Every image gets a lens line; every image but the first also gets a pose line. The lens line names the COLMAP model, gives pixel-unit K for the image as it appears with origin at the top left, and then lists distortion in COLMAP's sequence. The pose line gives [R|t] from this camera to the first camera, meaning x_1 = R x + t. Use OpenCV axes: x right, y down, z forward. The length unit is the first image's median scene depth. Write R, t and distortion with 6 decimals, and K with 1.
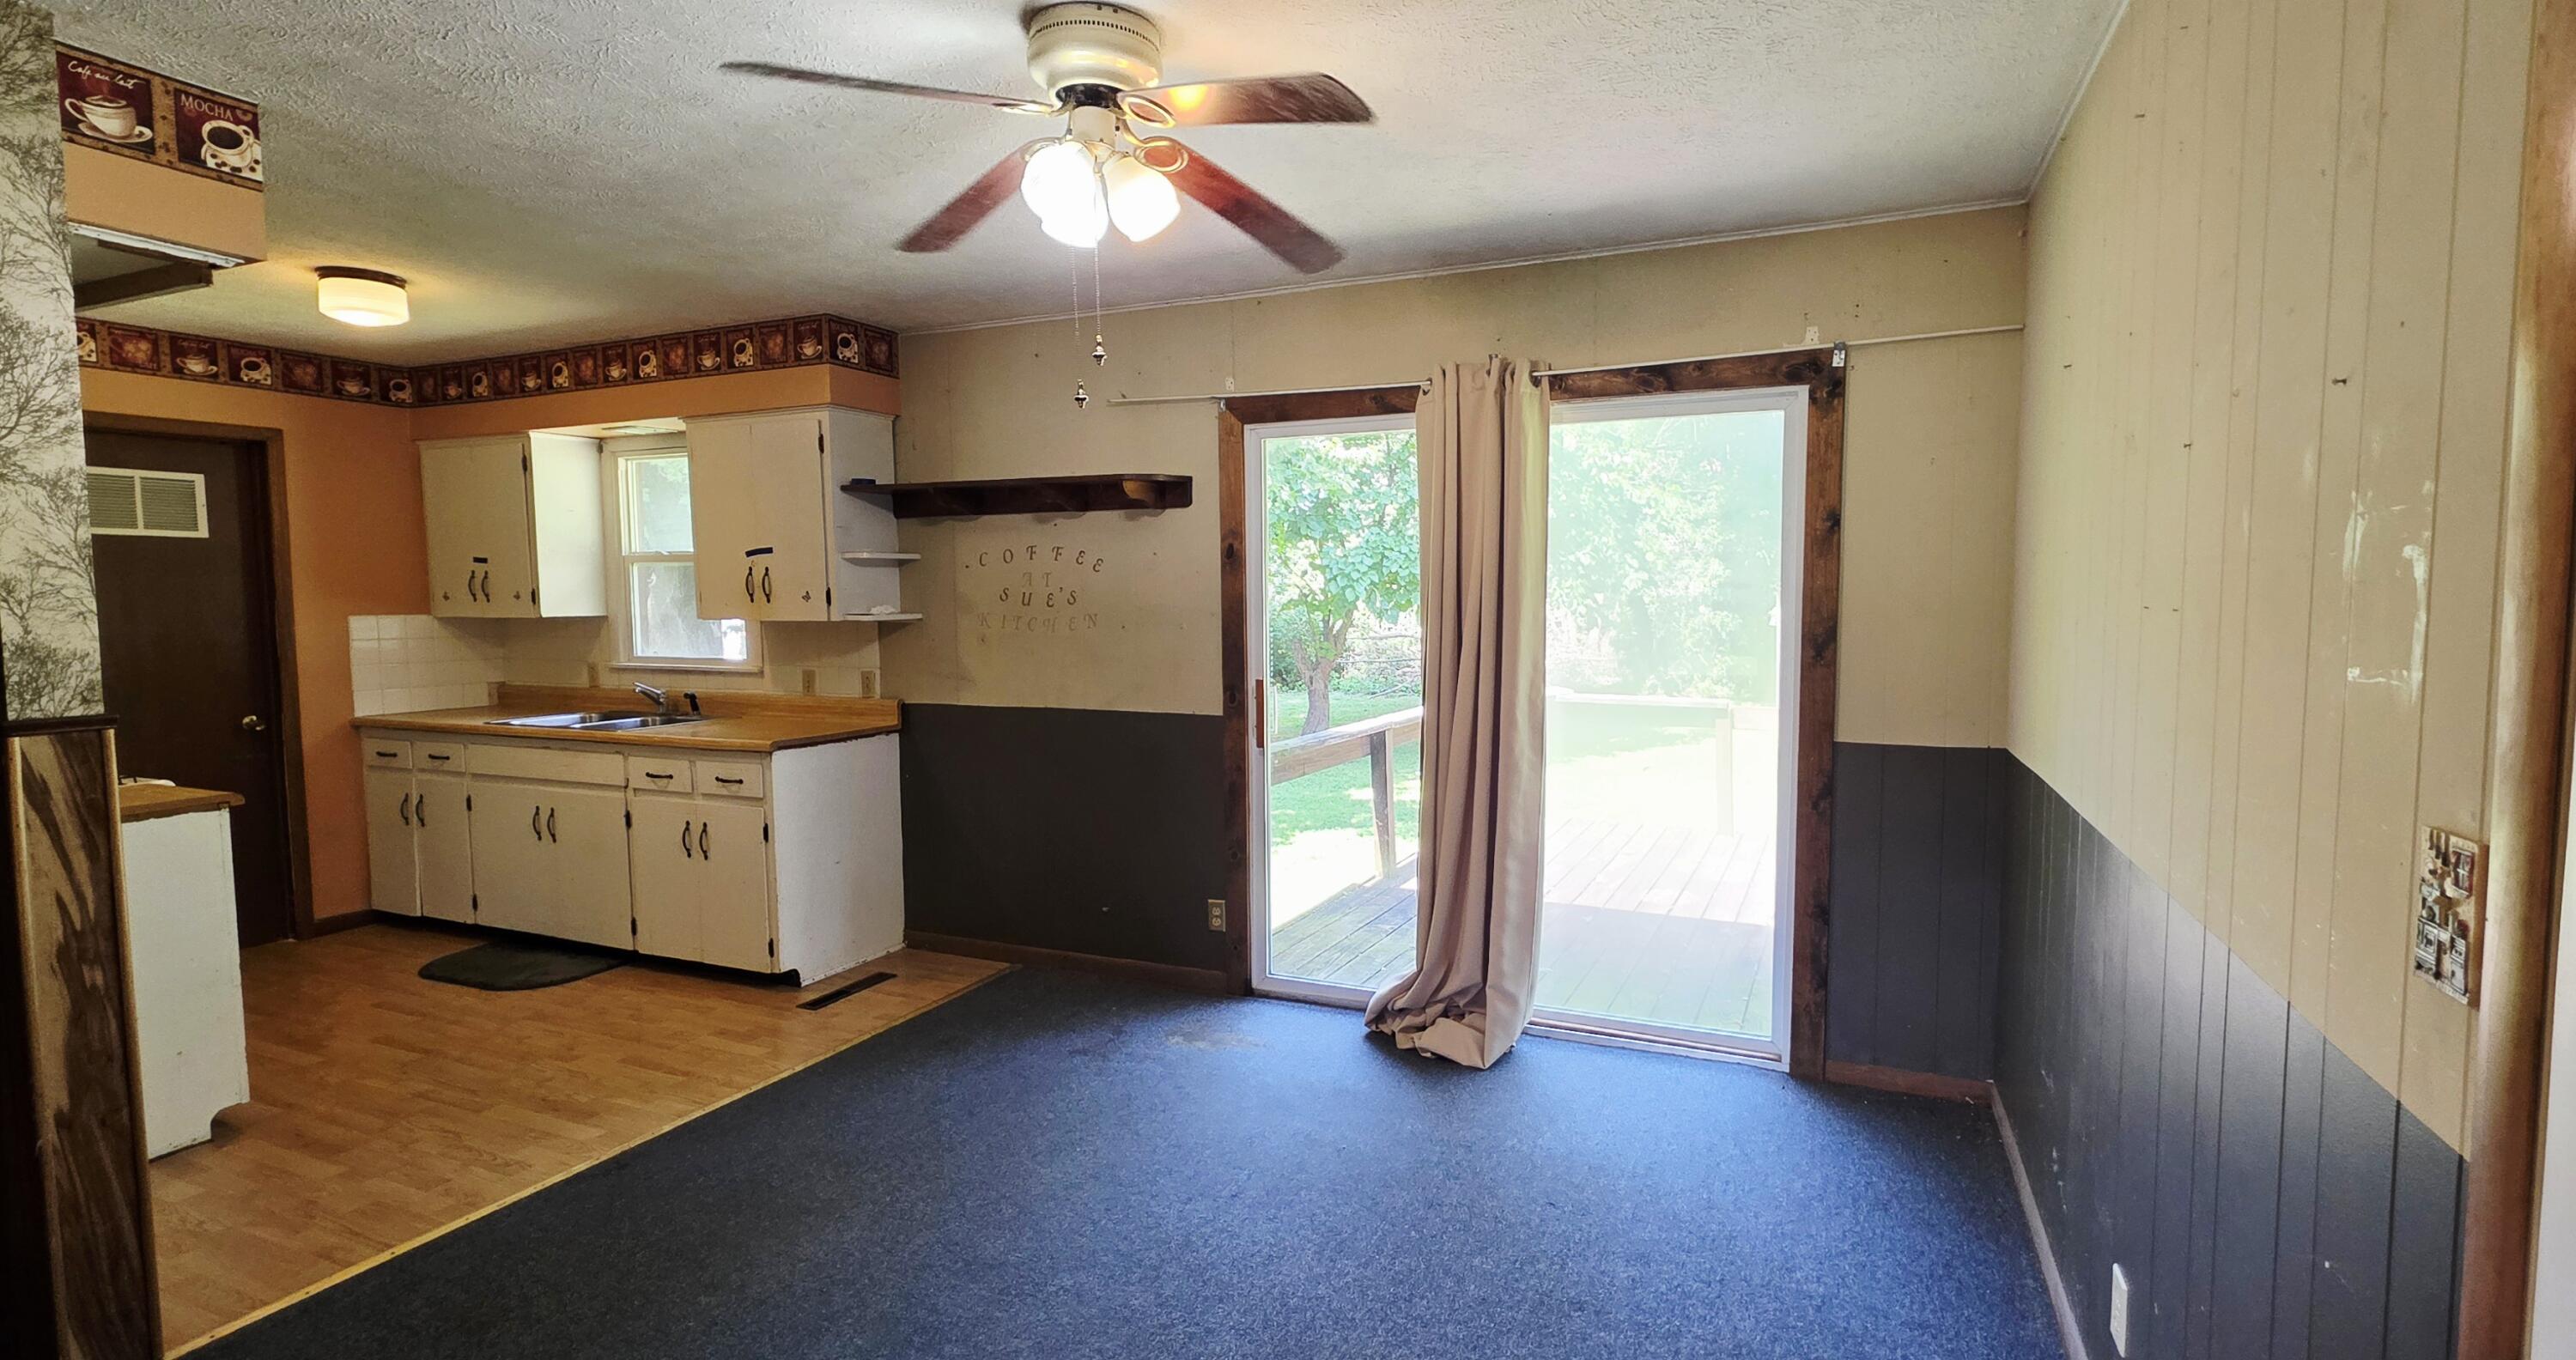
lens RADIAL K [[1161.9, 0, 1331.2], [0, 1161.9, 679.7], [0, 0, 1]] dist [0.000561, 0.000028]
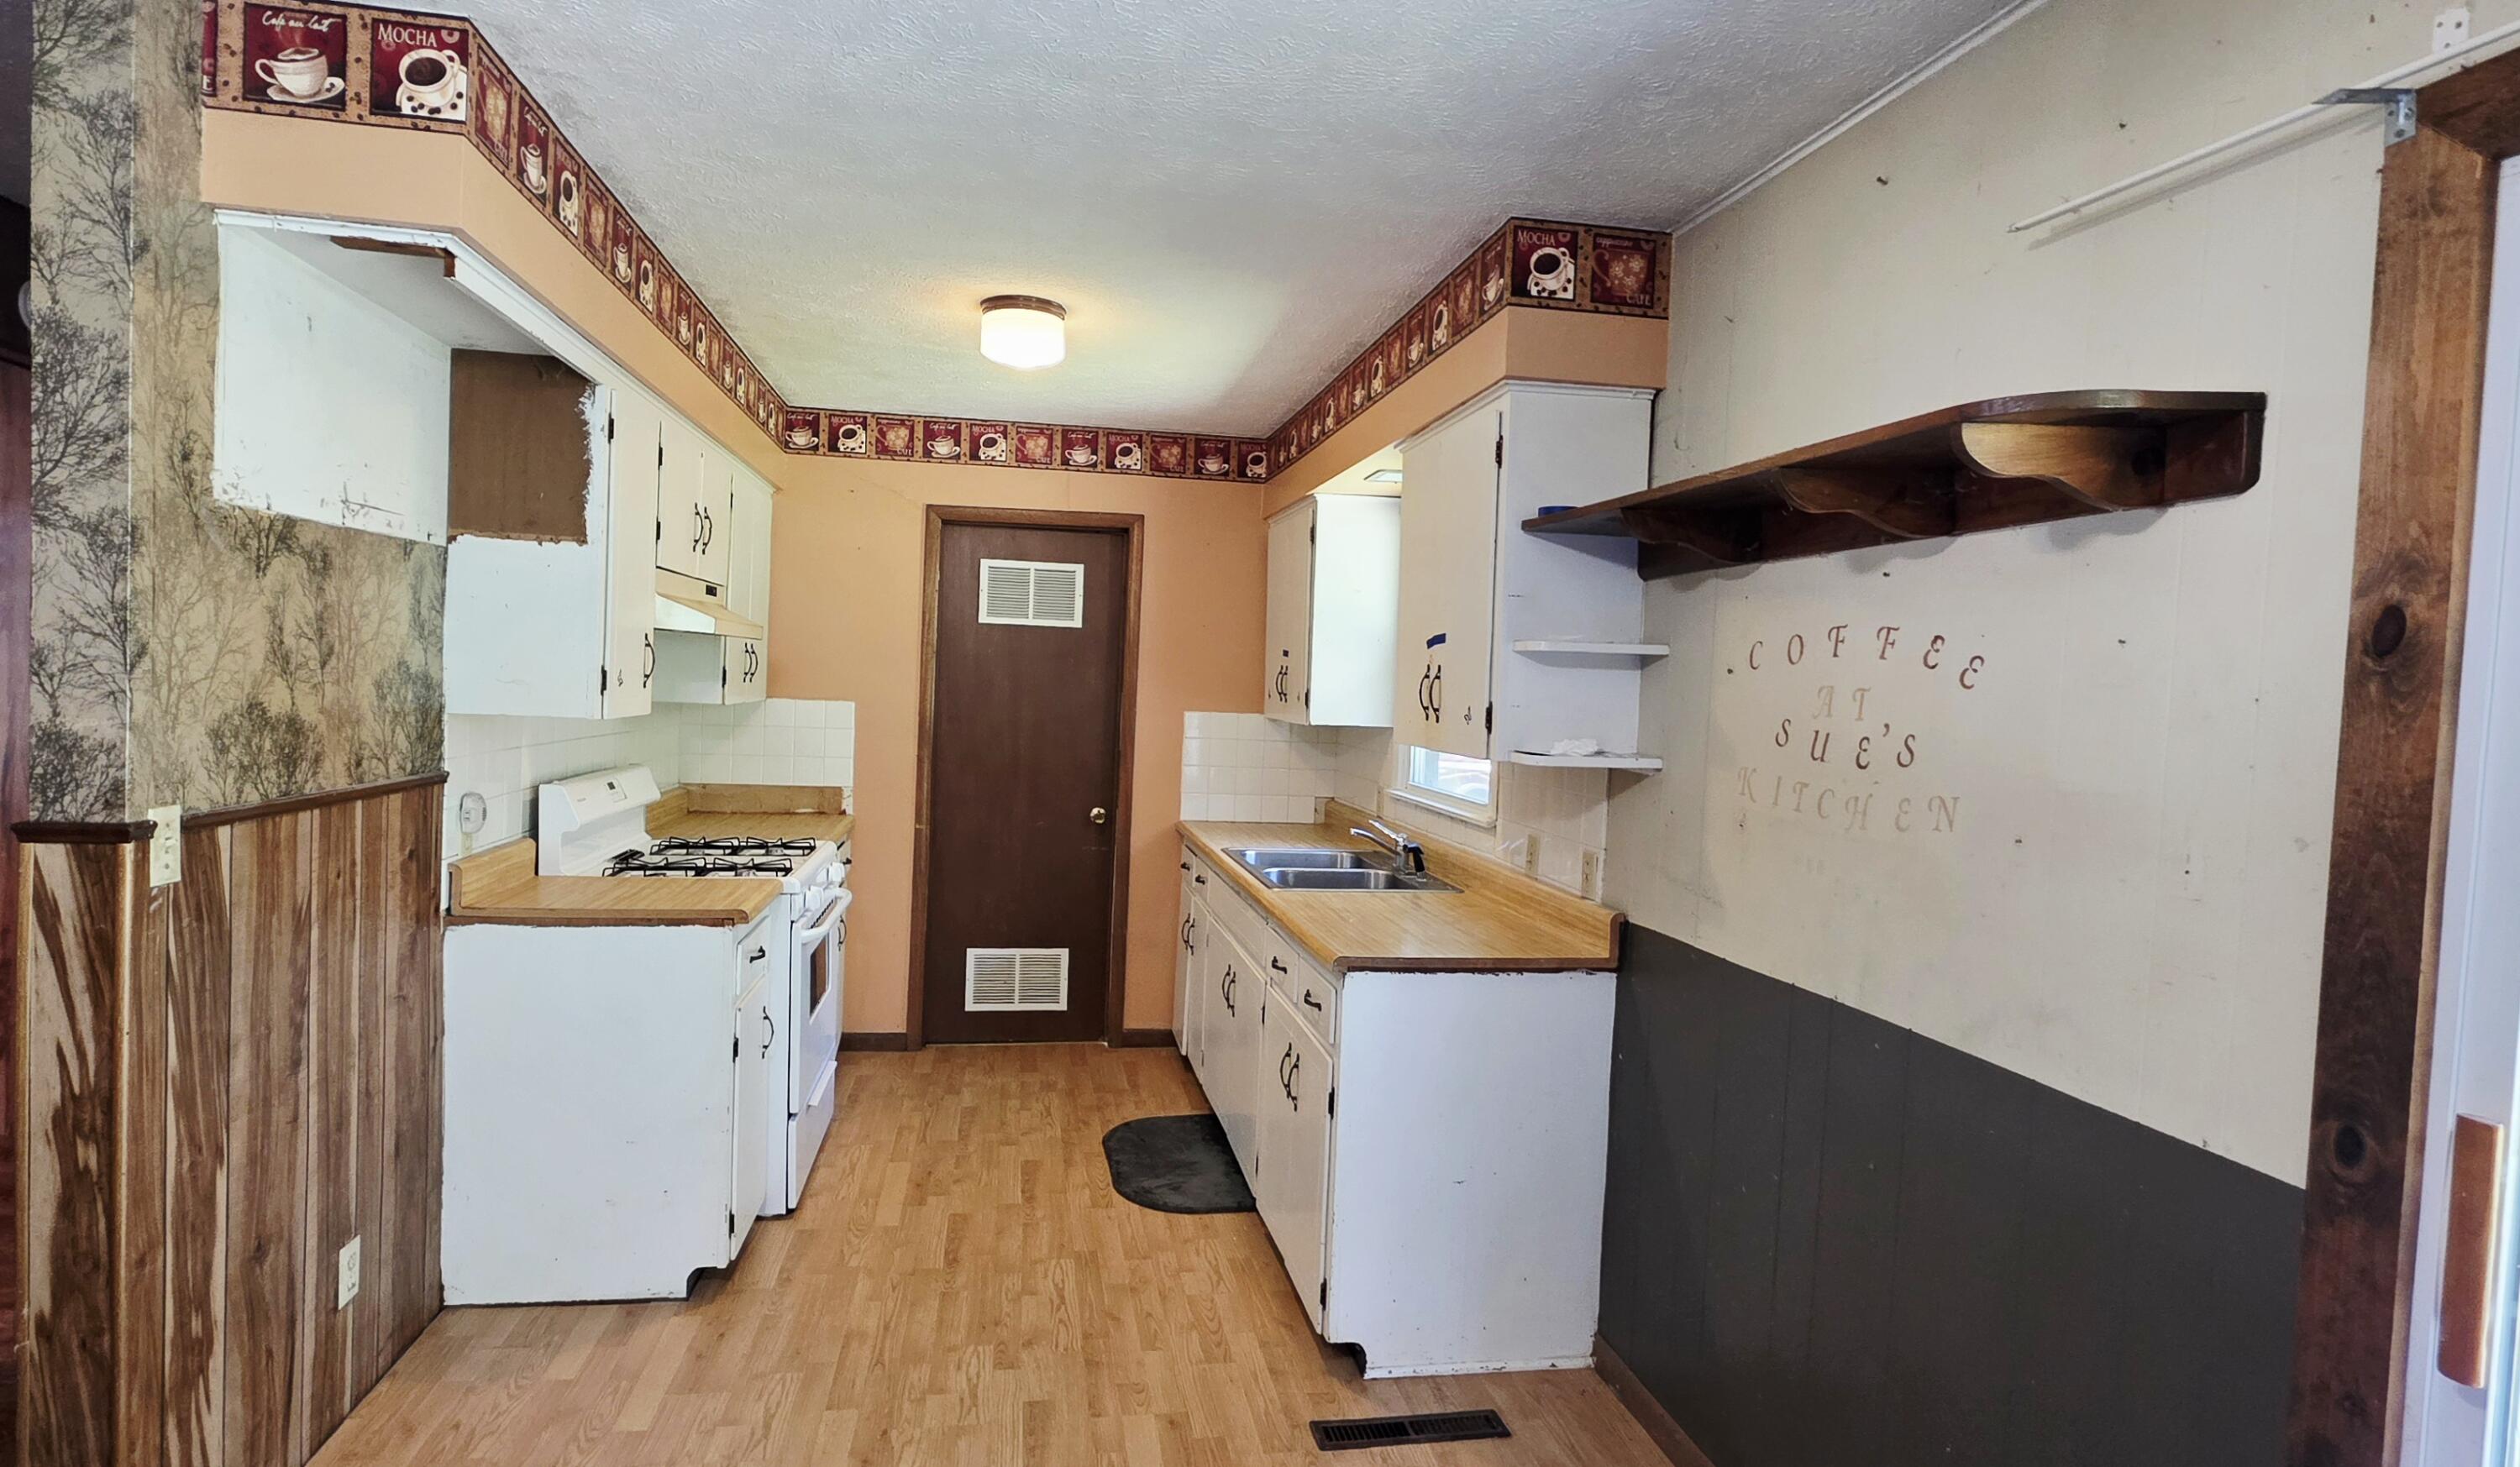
lens RADIAL K [[1260.6, 0, 1216.7], [0, 1260.6, 732.7], [0, 0, 1]] dist [0.001152, 0.001030]
pose [[0.534913, 0.061205, -0.842687, 0.018777], [-0.104430, 0.994514, 0.005944, -0.053600], [0.838428, 0.084822, 0.538371, 0.552655]]
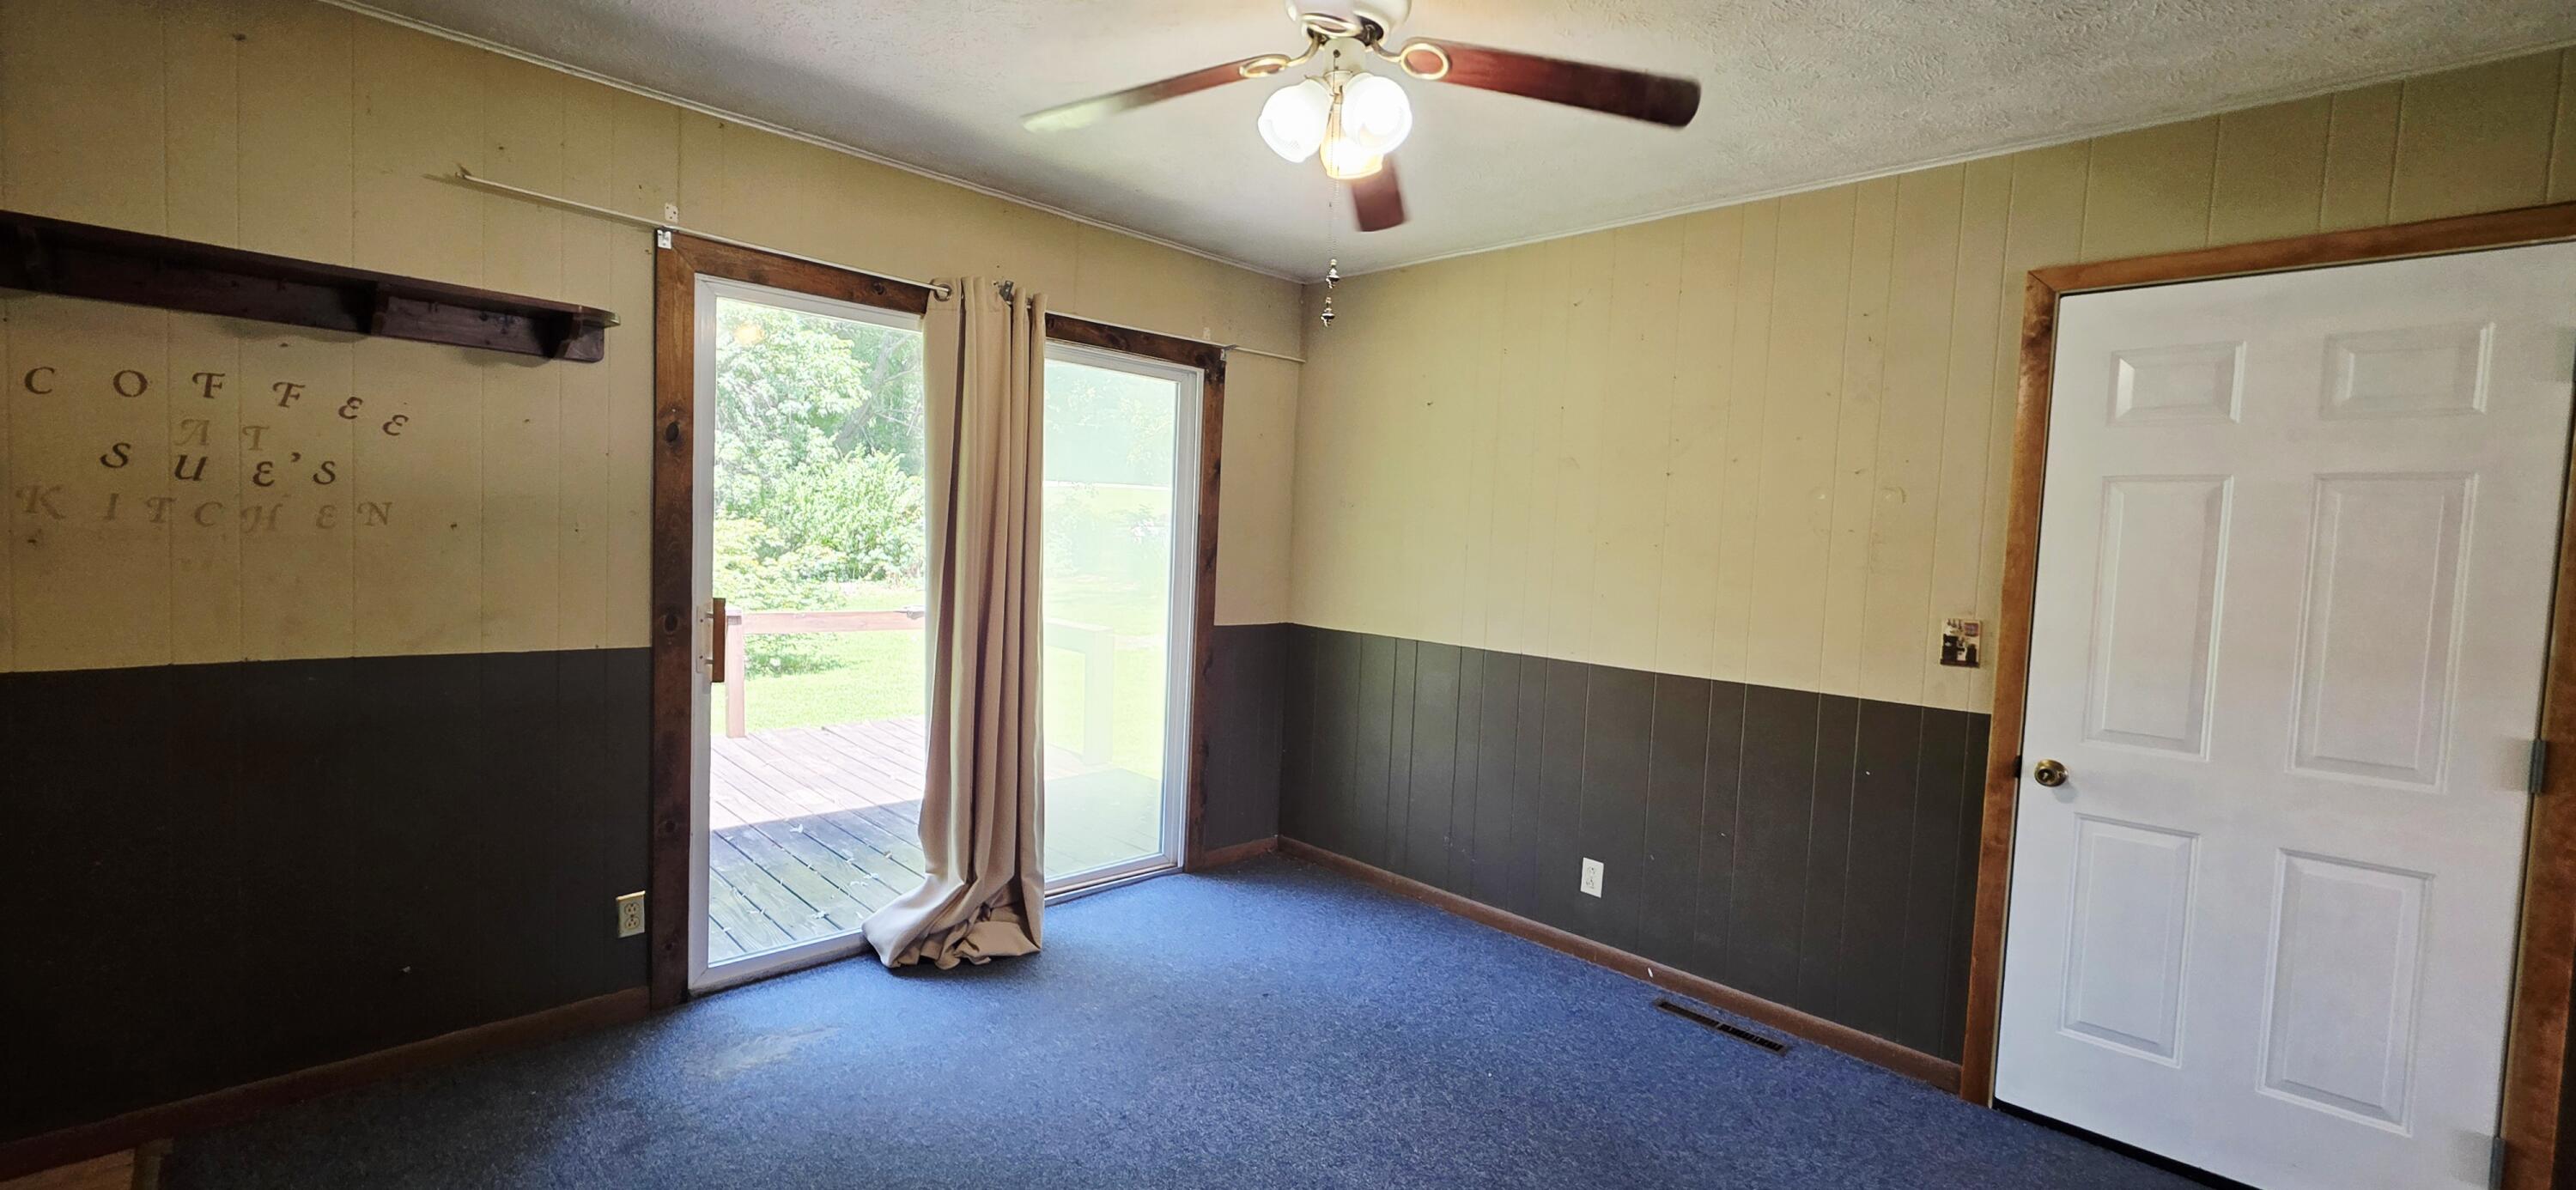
lens RADIAL K [[1022.9, 0, 1282.4], [0, 1022.9, 593.2], [0, 0, 1]] dist [0.000294, -0.000007]
pose [[0.381519, -0.029972, 0.923875, -0.516987], [0.022305, 0.999482, 0.023214, -0.009946], [-0.924092, 0.011751, 0.381990, 0.340982]]
